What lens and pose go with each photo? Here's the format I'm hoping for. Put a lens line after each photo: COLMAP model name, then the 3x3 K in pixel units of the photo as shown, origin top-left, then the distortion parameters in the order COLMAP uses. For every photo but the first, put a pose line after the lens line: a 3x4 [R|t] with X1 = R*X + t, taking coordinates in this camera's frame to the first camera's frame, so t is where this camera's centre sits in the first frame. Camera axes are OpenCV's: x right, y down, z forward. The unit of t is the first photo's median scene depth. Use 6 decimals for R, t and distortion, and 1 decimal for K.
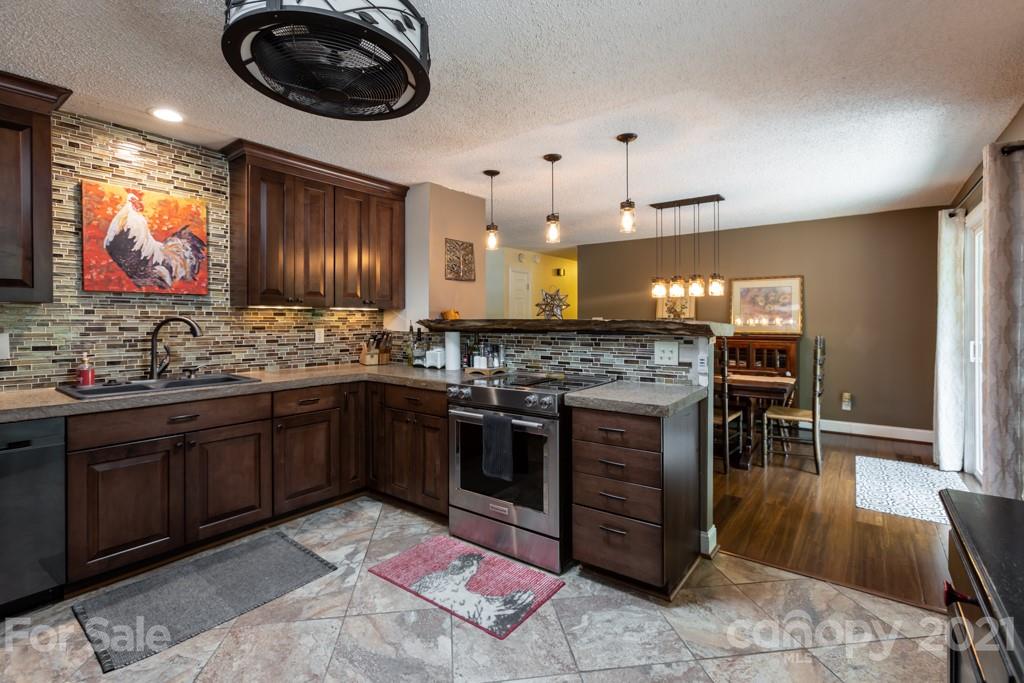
lens RADIAL K [[474.2, 0, 501.1], [0, 474.2, 320.4], [0, 0, 1]] dist [-0.001091, 0.000312]
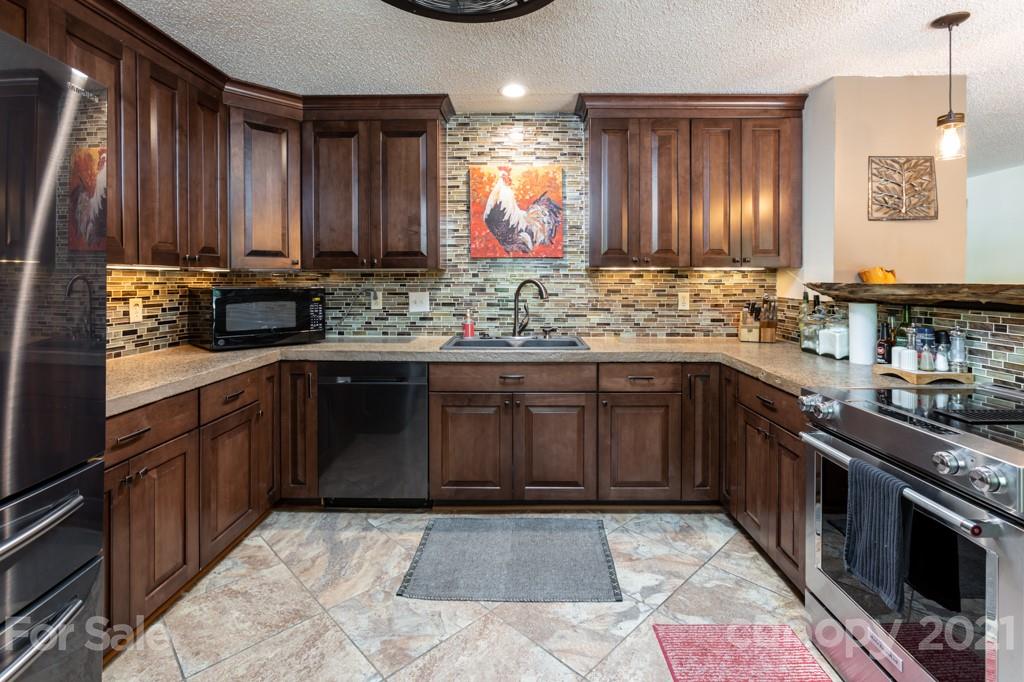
lens RADIAL K [[475.8, 0, 520.5], [0, 475.8, 282.0], [0, 0, 1]] dist [-0.014390, 0.000868]
pose [[0.610381, 0.004652, -0.792094, 0.137206], [-0.002551, 0.999989, 0.003907, -0.005356], [0.792104, -0.000364, 0.610386, 0.317350]]
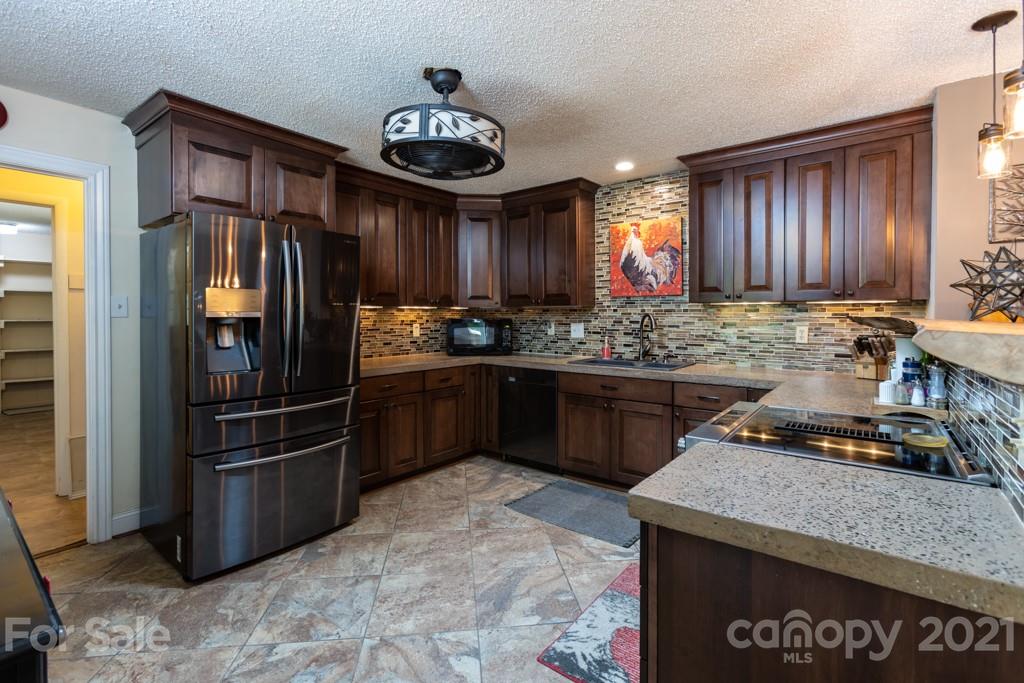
lens RADIAL K [[470.9, 0, 513.4], [0, 470.9, 320.1], [0, 0, 1]] dist [-0.006540, 0.000048]
pose [[-0.011604, 0.012353, -0.999856, 0.585074], [-0.002387, 0.999920, 0.012382, -0.004214], [0.999930, 0.002530, -0.011573, 0.614118]]
